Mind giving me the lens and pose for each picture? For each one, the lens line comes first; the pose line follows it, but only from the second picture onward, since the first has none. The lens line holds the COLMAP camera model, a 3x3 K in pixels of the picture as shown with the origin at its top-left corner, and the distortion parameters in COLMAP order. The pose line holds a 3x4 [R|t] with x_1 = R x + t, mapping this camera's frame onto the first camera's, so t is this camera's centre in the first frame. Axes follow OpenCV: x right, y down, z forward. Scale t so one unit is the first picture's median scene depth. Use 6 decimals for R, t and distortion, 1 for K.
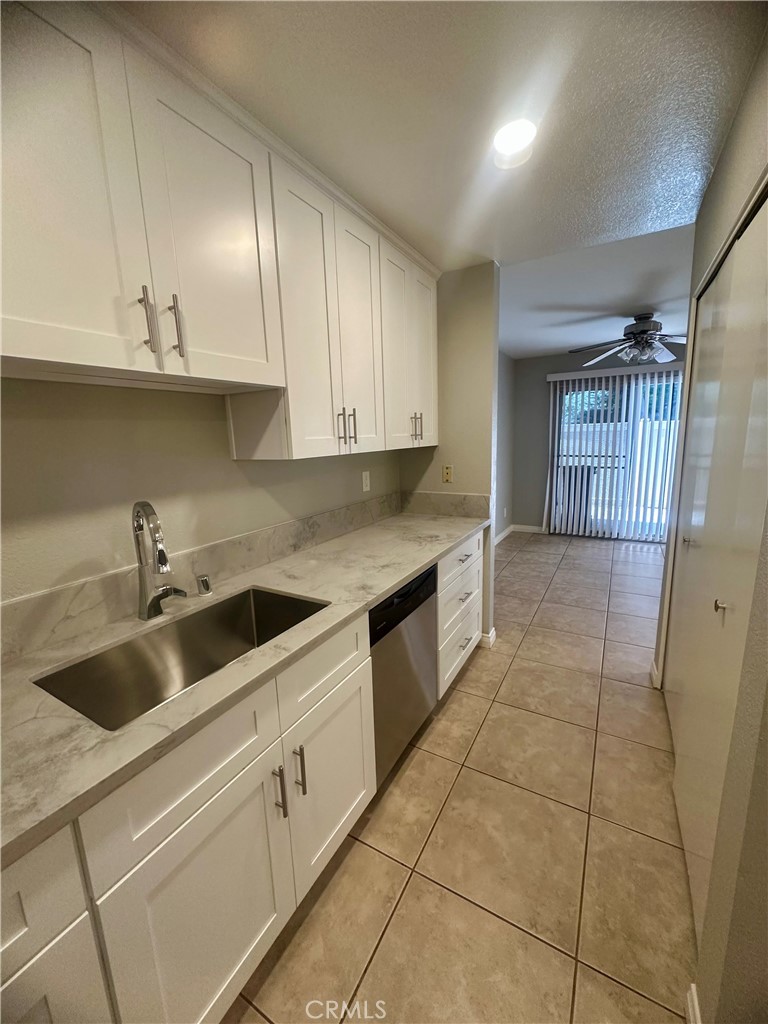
lens RADIAL K [[406.7, 0, 384.3], [0, 406.7, 512.8], [0, 0, 1]] dist [-0.006069, 0.000230]
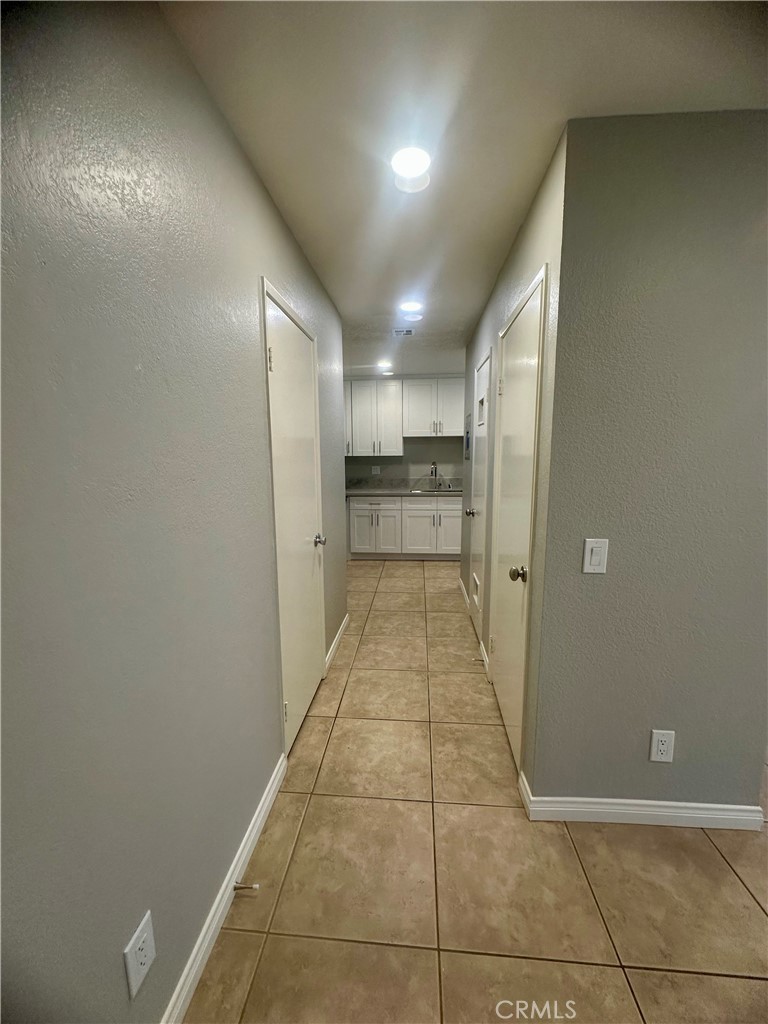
lens RADIAL K [[406.7, 0, 386.3], [0, 406.7, 512.2], [0, 0, 1]] dist [-0.006069, 0.000230]
pose [[0.425813, 0.160401, -0.890480, 2.593935], [-0.177720, 0.979817, 0.091510, 0.158464], [0.887186, 0.119290, 0.445725, -1.152493]]
